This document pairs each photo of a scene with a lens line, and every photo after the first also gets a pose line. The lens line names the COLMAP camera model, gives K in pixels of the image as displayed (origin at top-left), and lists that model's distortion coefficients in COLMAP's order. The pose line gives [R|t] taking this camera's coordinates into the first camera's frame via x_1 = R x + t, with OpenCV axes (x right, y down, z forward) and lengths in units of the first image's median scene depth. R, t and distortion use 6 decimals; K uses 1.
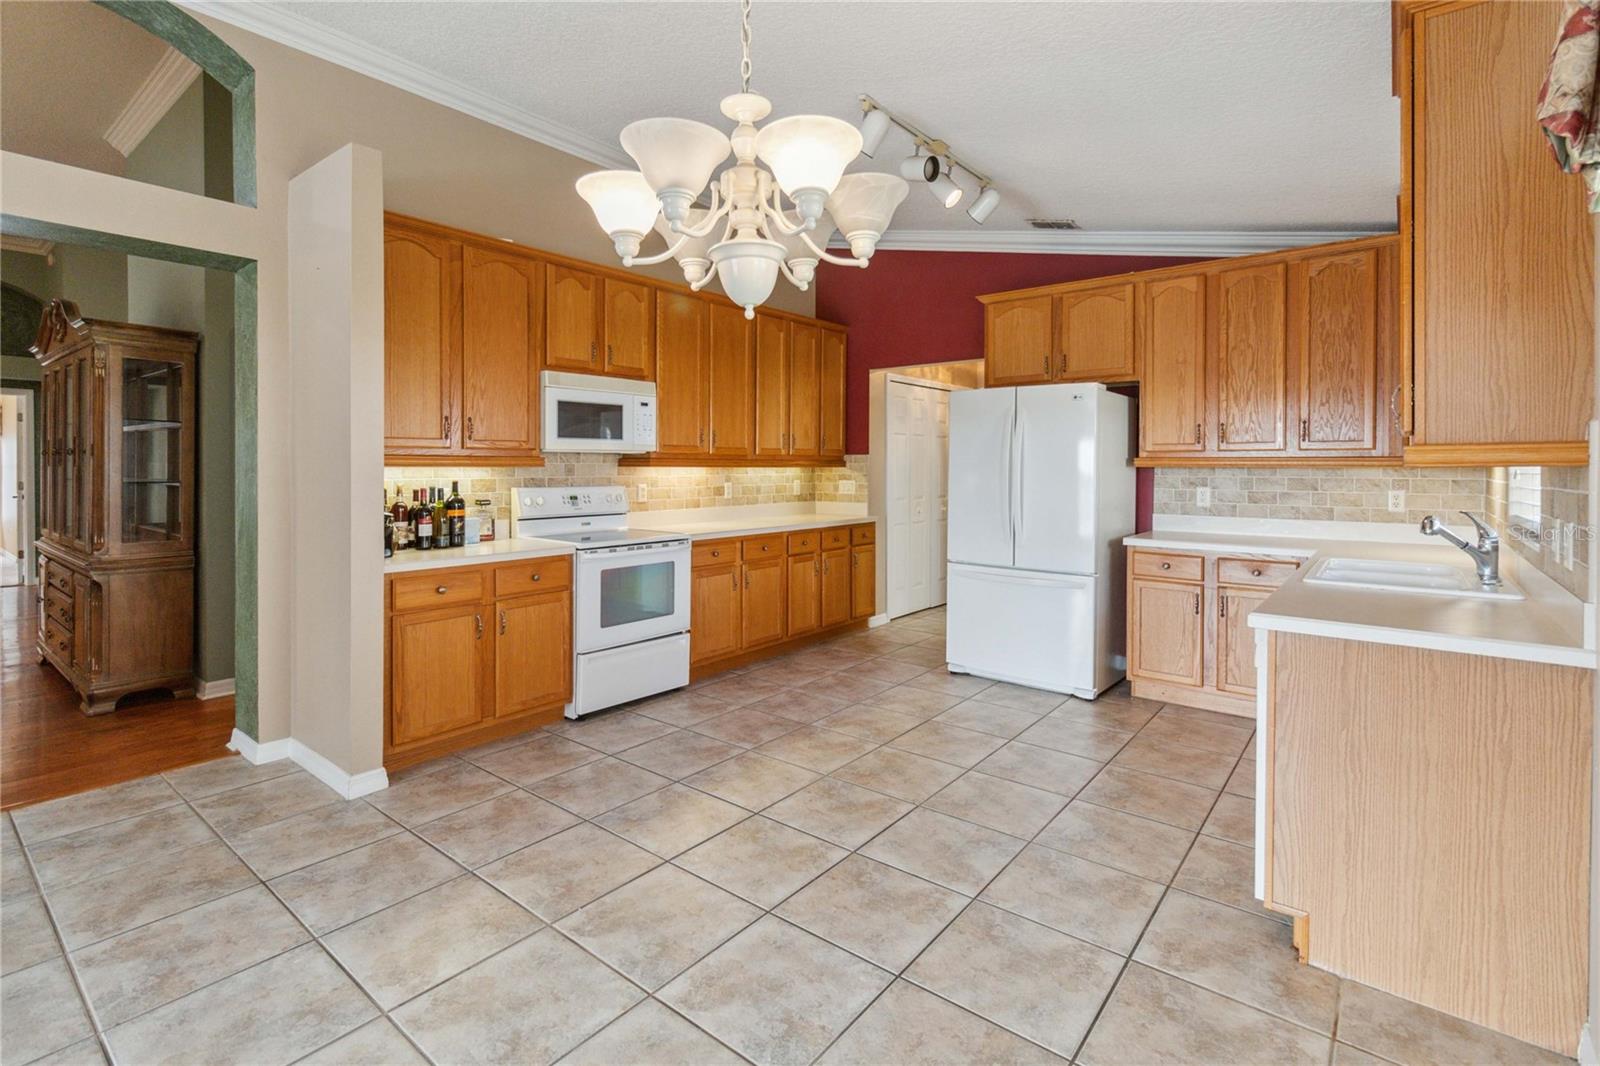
lens RADIAL K [[742.5, 0, 799.2], [0, 742.5, 477.5], [0, 0, 1]] dist [0.001617, 0.000532]
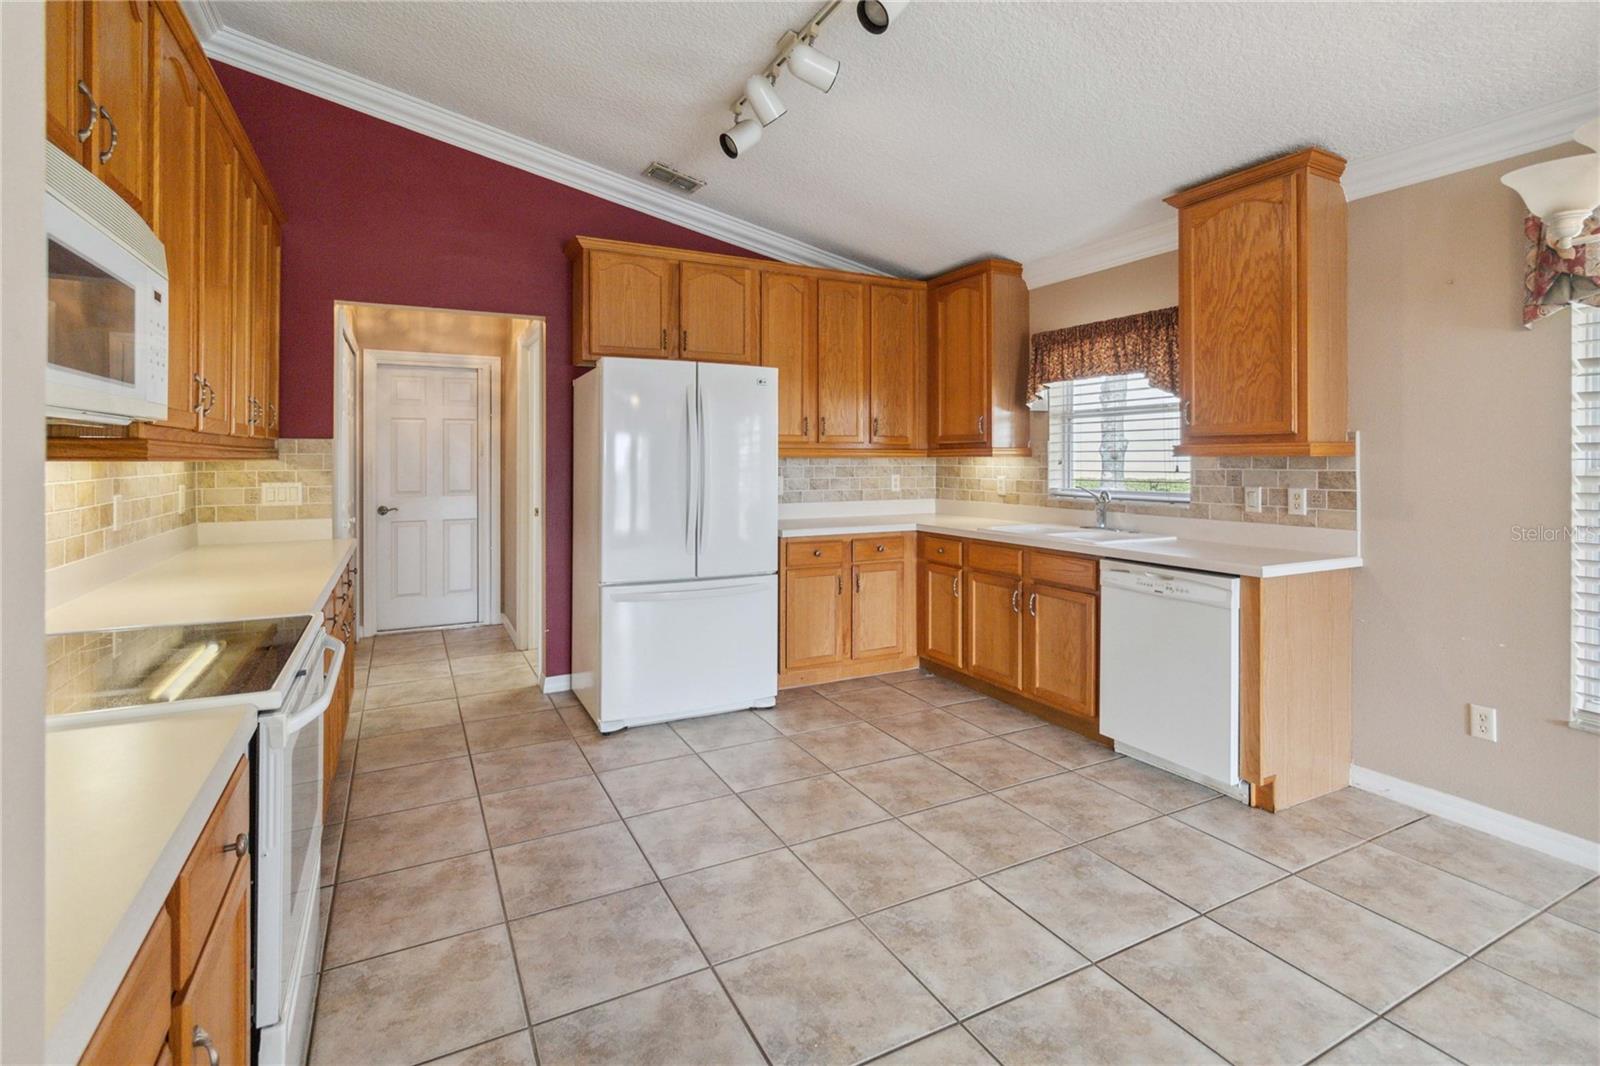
lens RADIAL K [[754.2, 0, 797.2], [0, 754.2, 459.6], [0, 0, 1]] dist [0.000703, -0.000058]
pose [[0.407228, -0.004625, 0.913315, -0.443916], [0.016922, 0.999854, -0.002482, -0.008178], [-0.913170, 0.016466, 0.407247, 0.560836]]
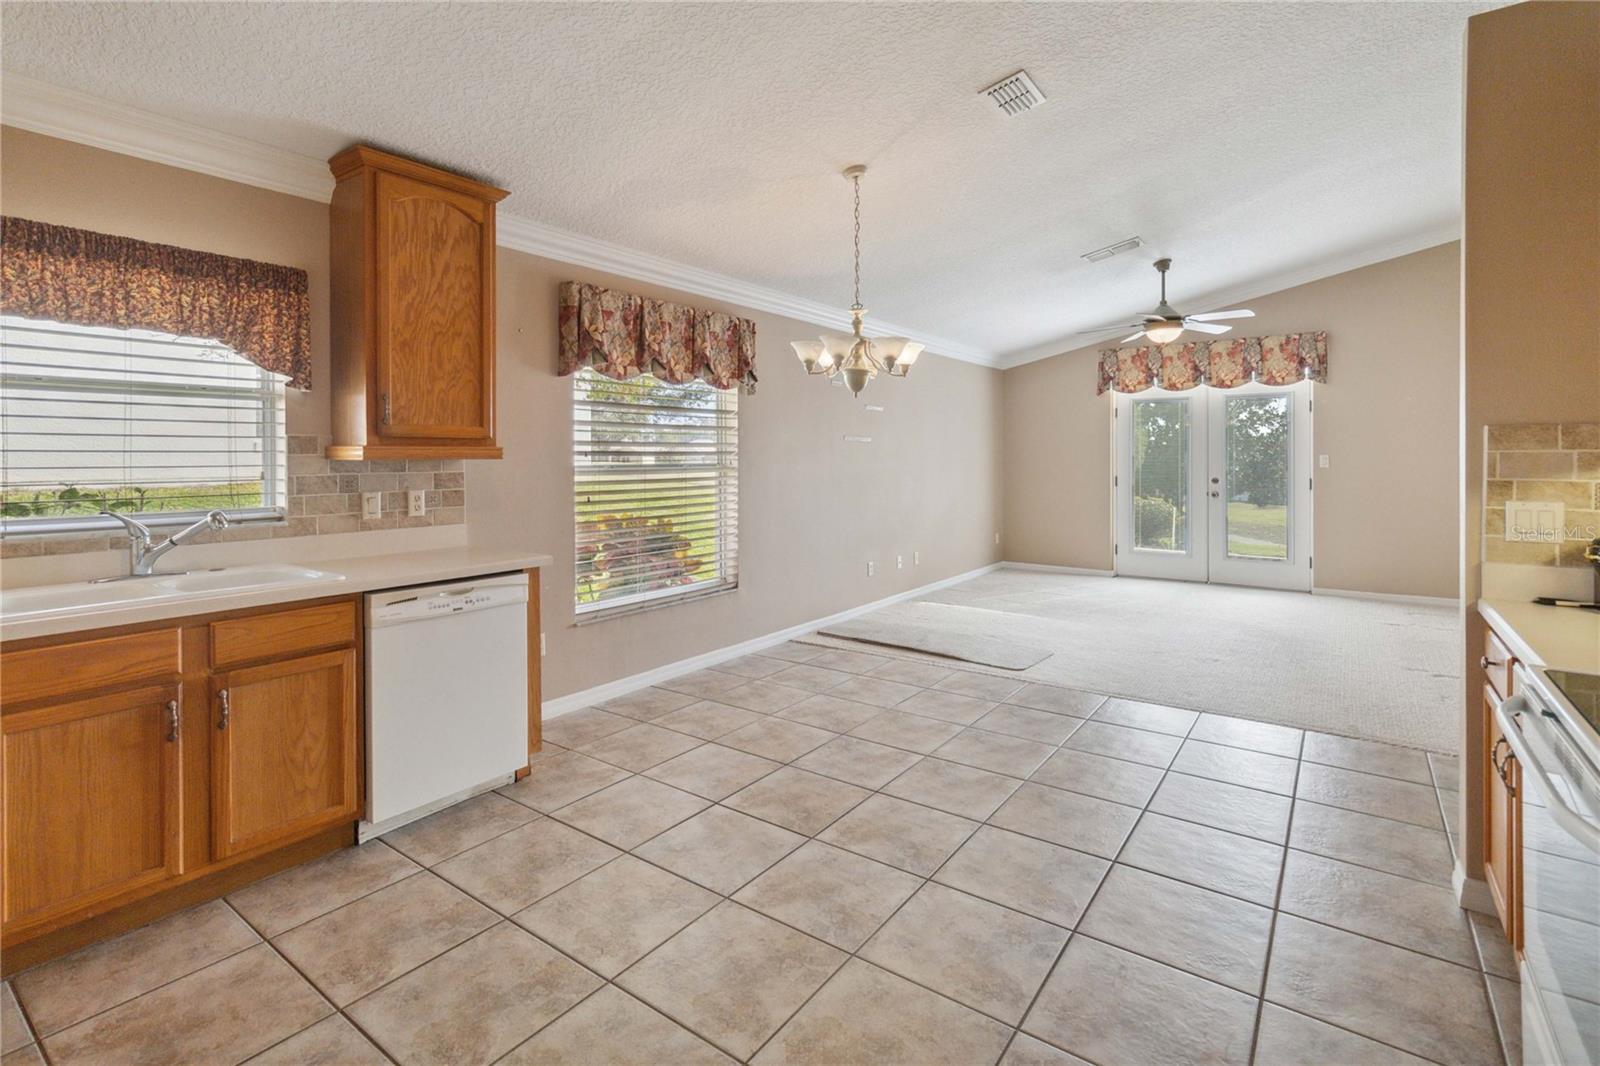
lens RADIAL K [[754.2, 0, 797.2], [0, 754.2, 459.6], [0, 0, 1]] dist [0.000703, -0.000058]
pose [[-0.999116, 0.000207, -0.042045, 0.082687], [-0.000568, 0.999830, 0.018405, -0.018800], [0.042041, 0.018413, -0.998946, 1.191545]]
